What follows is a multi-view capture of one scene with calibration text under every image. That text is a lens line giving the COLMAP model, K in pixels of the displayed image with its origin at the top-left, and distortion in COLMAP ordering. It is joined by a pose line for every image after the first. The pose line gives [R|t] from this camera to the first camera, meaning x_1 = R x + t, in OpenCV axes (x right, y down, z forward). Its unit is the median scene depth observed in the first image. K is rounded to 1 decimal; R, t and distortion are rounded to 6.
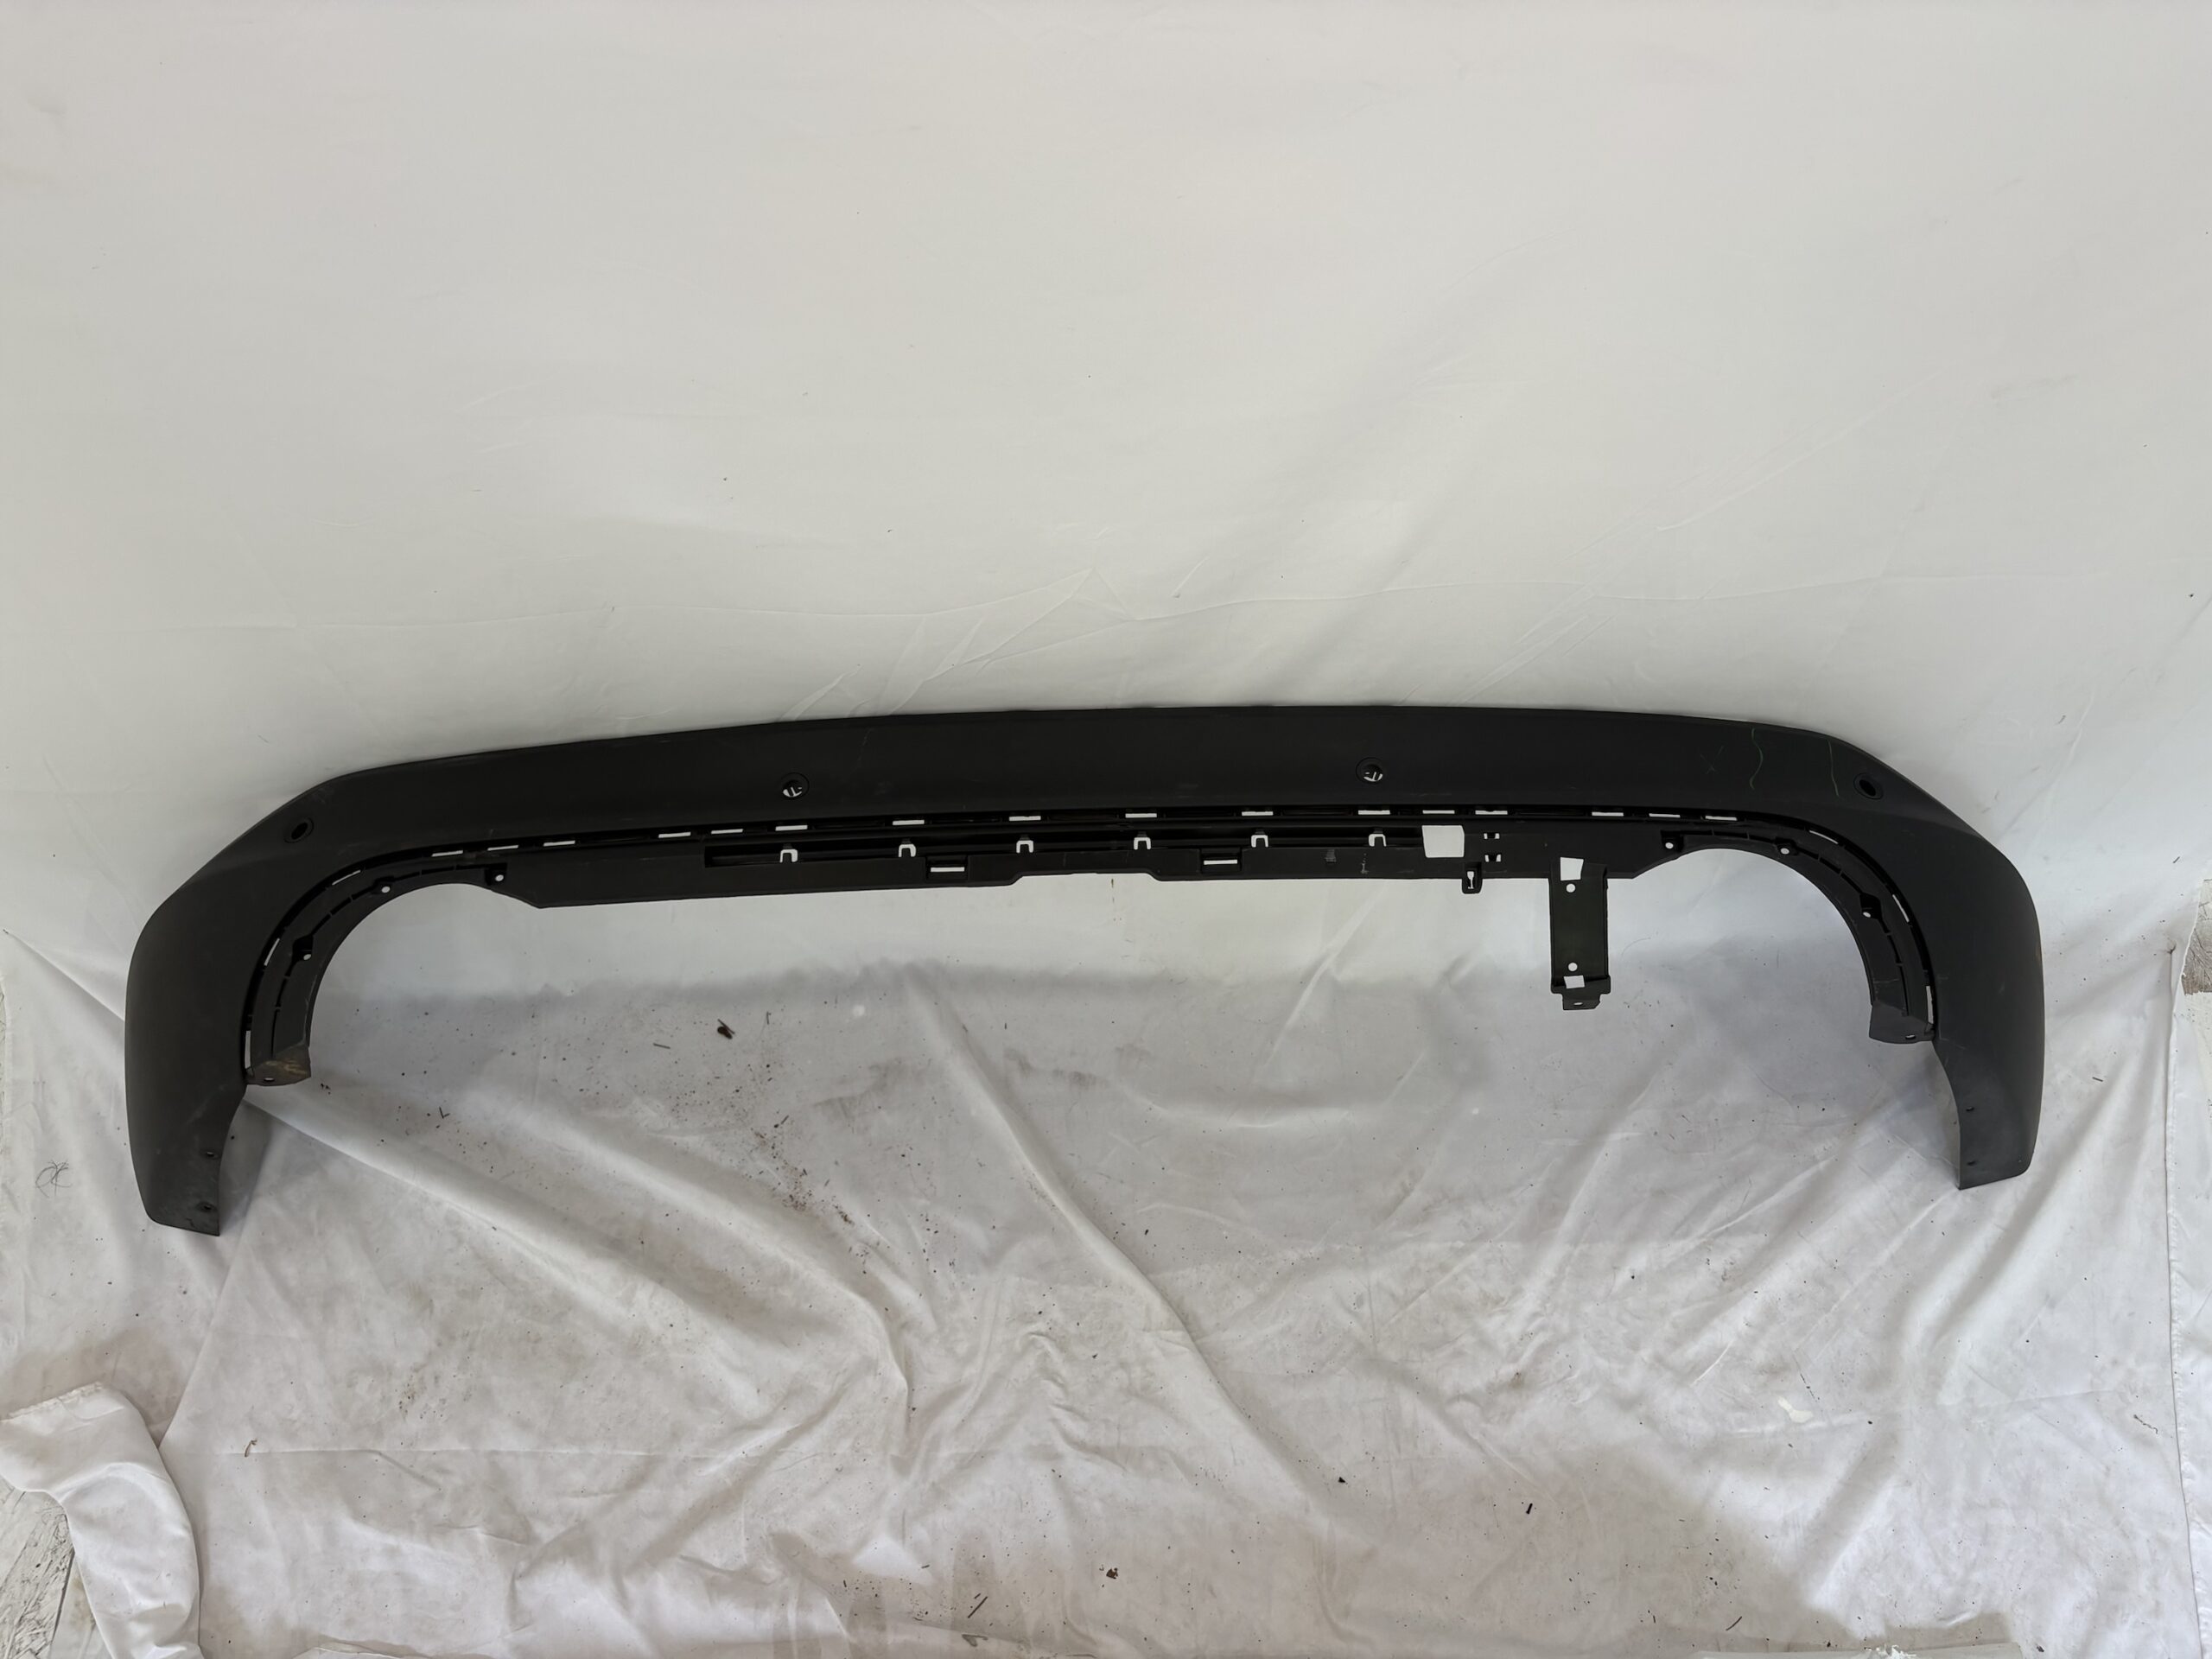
lens RADIAL K [[1733.7, 0, 1106.0], [0, 1733.7, 829.5], [0, 0, 1]] dist [0.053998, -0.008337]
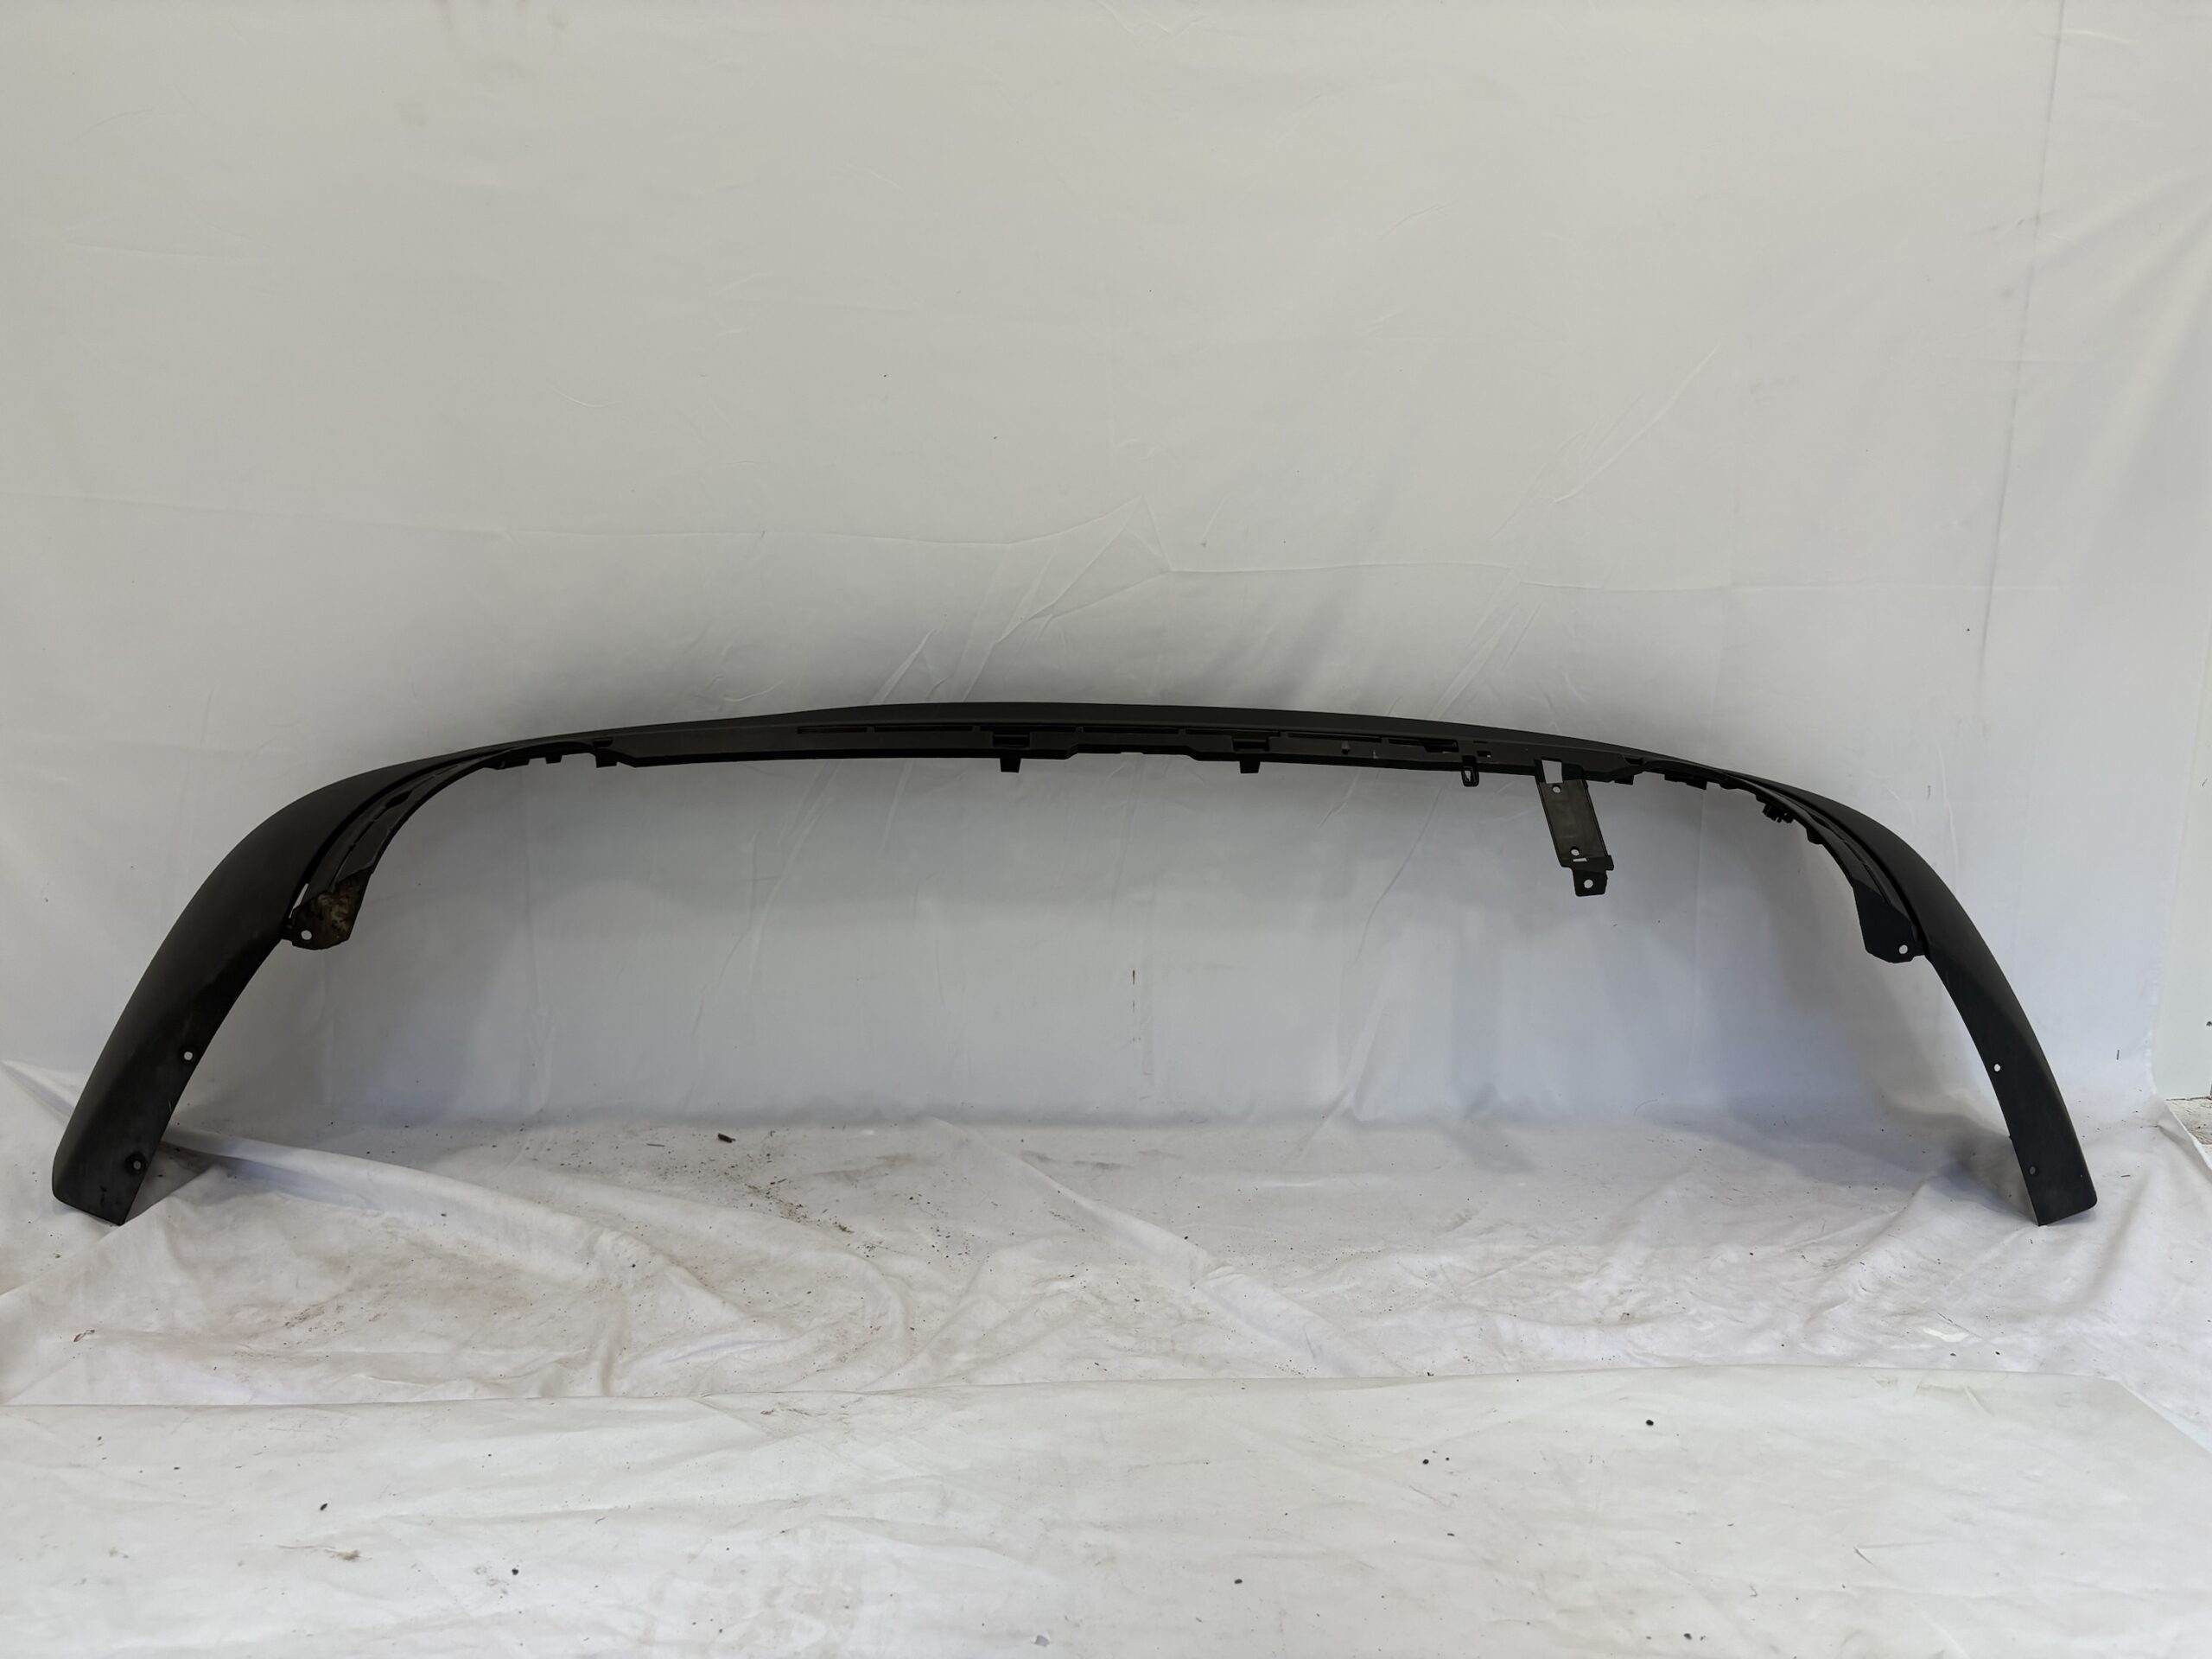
lens RADIAL K [[1704.7, 0, 1106.0], [0, 1704.7, 829.5], [0, 0, 1]] dist [0.036323, -0.045035]
pose [[0.997822, 0.042371, 0.050549, -0.071379], [0.012444, 0.631683, -0.775127, 0.791732], [-0.064774, 0.774068, 0.629780, 0.291751]]
